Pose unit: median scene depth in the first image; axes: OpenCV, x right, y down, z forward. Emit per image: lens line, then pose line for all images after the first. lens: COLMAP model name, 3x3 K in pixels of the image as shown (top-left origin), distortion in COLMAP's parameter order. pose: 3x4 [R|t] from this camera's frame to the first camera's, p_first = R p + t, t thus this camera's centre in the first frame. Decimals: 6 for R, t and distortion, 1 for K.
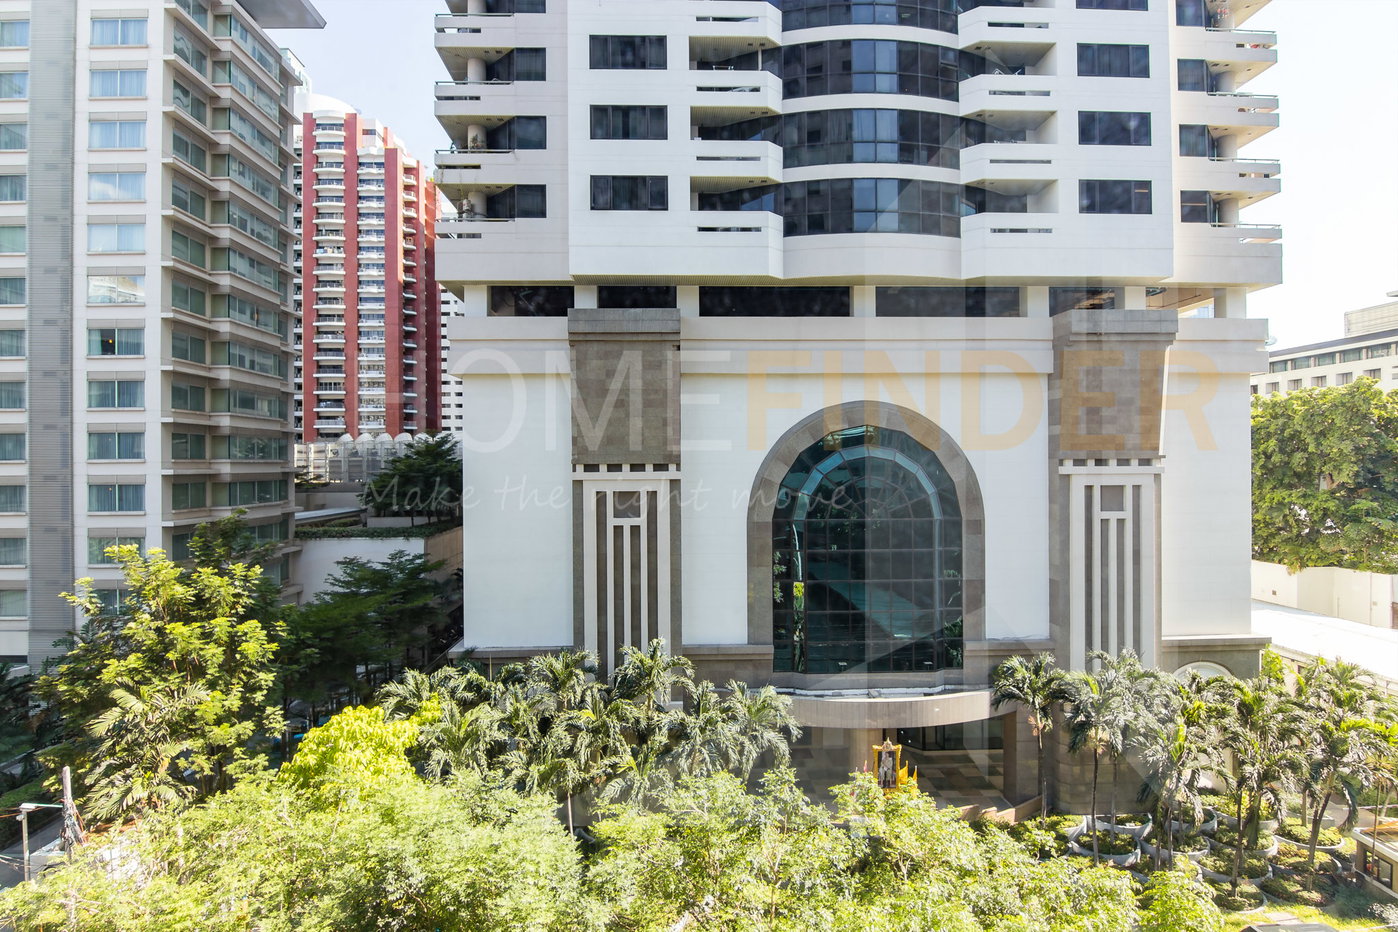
lens RADIAL K [[723.1, 0, 691.8], [0, 723.1, 457.6], [0, 0, 1]] dist [-0.008697, -0.008837]
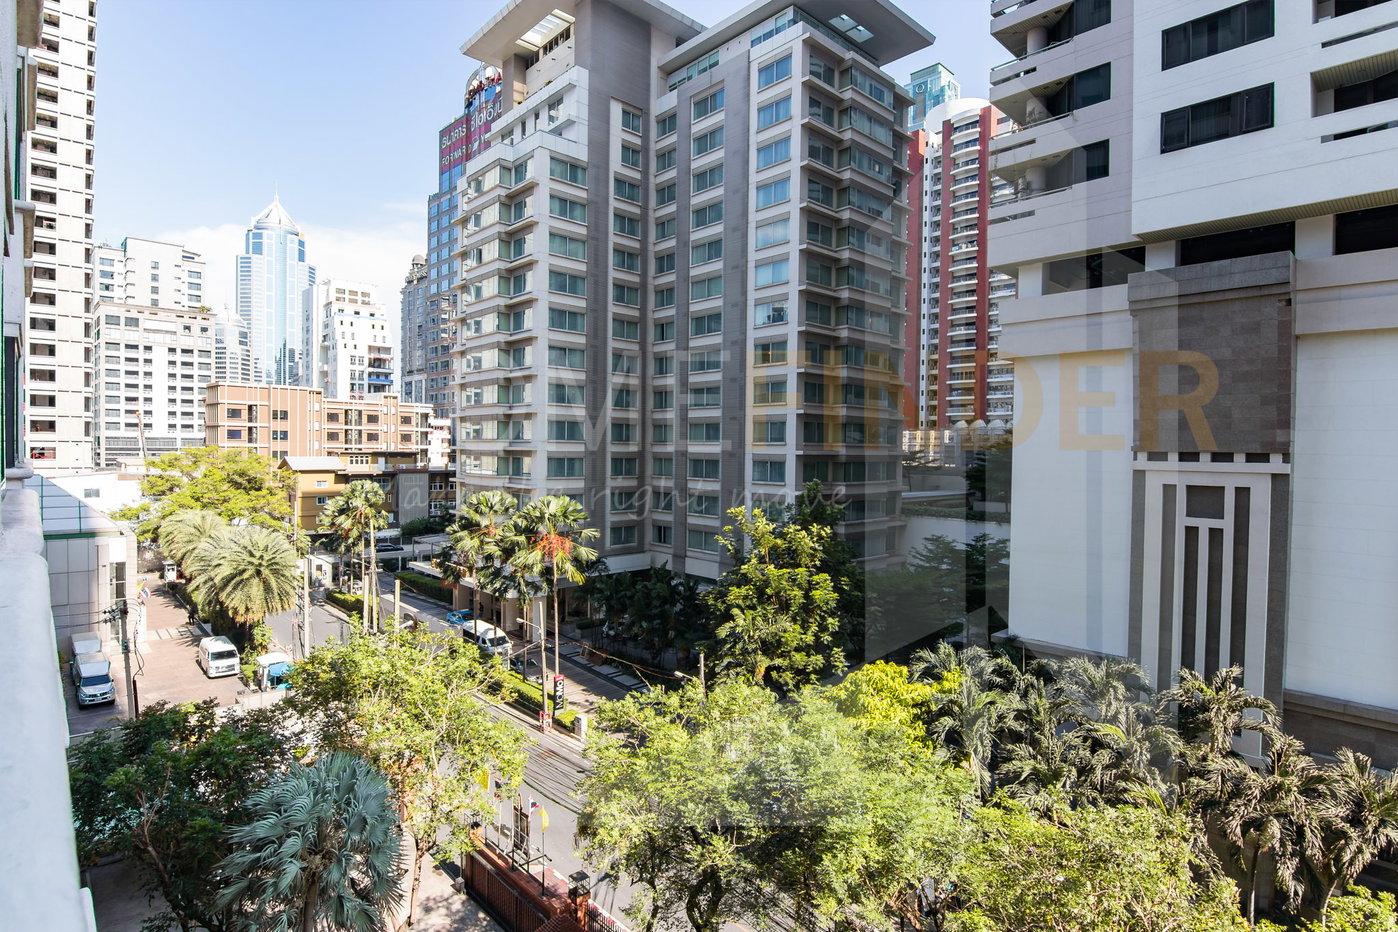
lens RADIAL K [[723.1, 0, 681.1], [0, 723.1, 467.6], [0, 0, 1]] dist [-0.008697, -0.008837]
pose [[0.651686, 0.035482, -0.757659, 0.135041], [-0.017839, 0.999346, 0.031456, 0.010457], [0.758279, -0.006983, 0.651893, 0.015106]]
